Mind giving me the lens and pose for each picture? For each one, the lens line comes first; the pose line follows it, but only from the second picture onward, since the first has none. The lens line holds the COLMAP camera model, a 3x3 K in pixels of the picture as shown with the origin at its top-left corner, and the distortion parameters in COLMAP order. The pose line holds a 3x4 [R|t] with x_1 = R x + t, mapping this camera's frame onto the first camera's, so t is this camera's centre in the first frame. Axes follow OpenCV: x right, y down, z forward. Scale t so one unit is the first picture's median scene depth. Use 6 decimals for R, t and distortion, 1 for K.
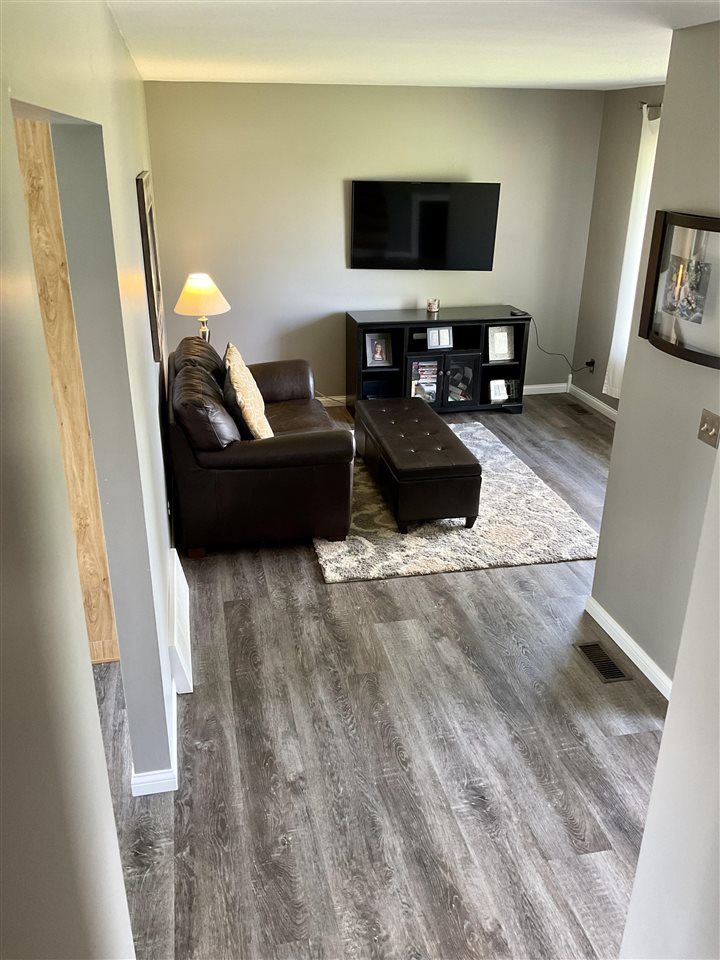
lens RADIAL K [[792.6, 0, 357.4], [0, 792.6, 475.9], [0, 0, 1]] dist [0.131266, -0.252156]
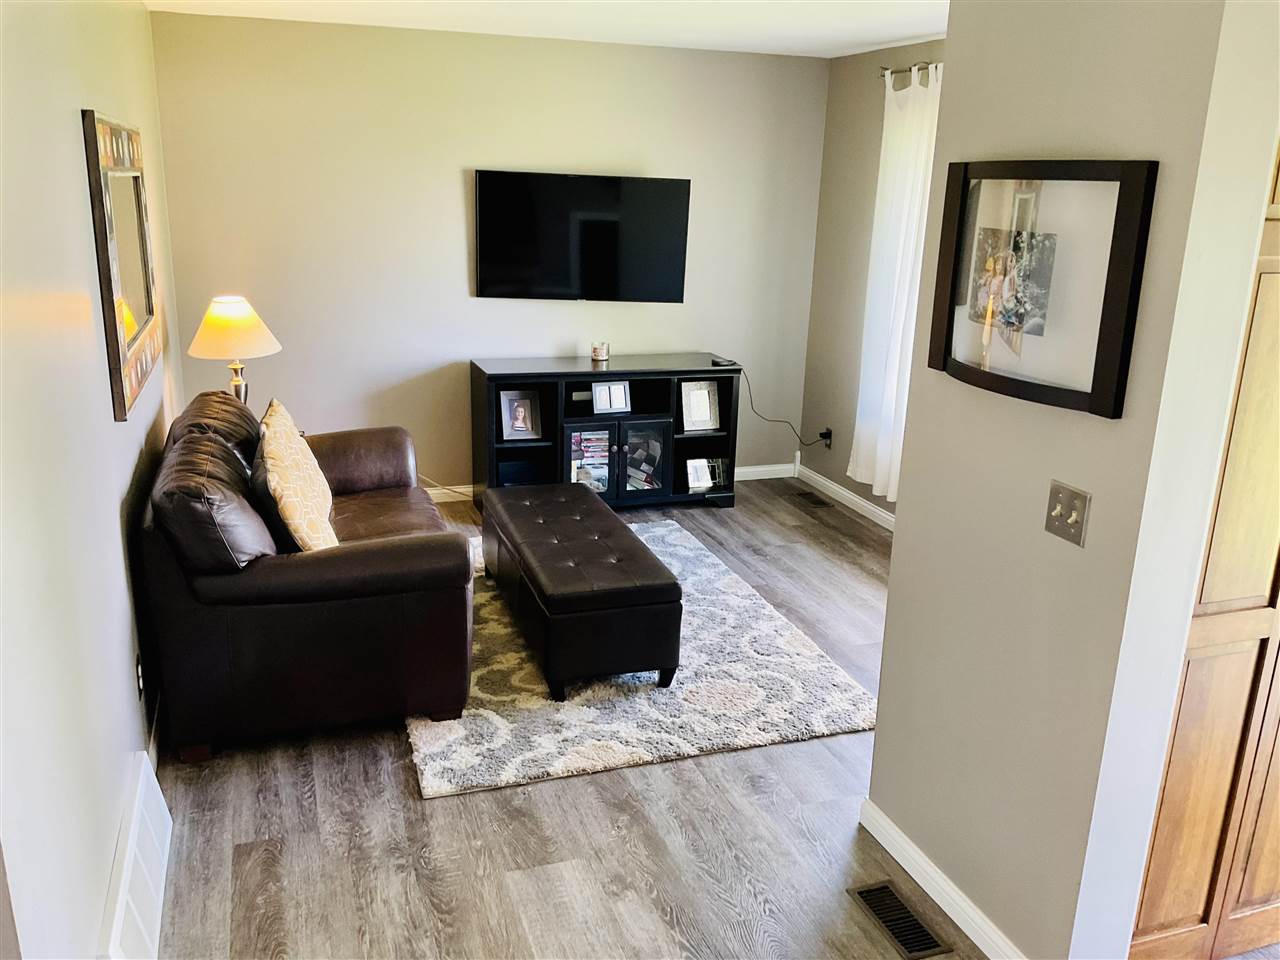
lens RADIAL K [[1056.8, 0, 637.6], [0, 1056.8, 478.3], [0, 0, 1]] dist [0.131266, -0.252156]
pose [[0.992365, -0.015060, 0.122413, 0.020456], [0.029198, 0.992990, -0.114533, -0.002030], [-0.119830, 0.117233, 0.985848, 0.167764]]
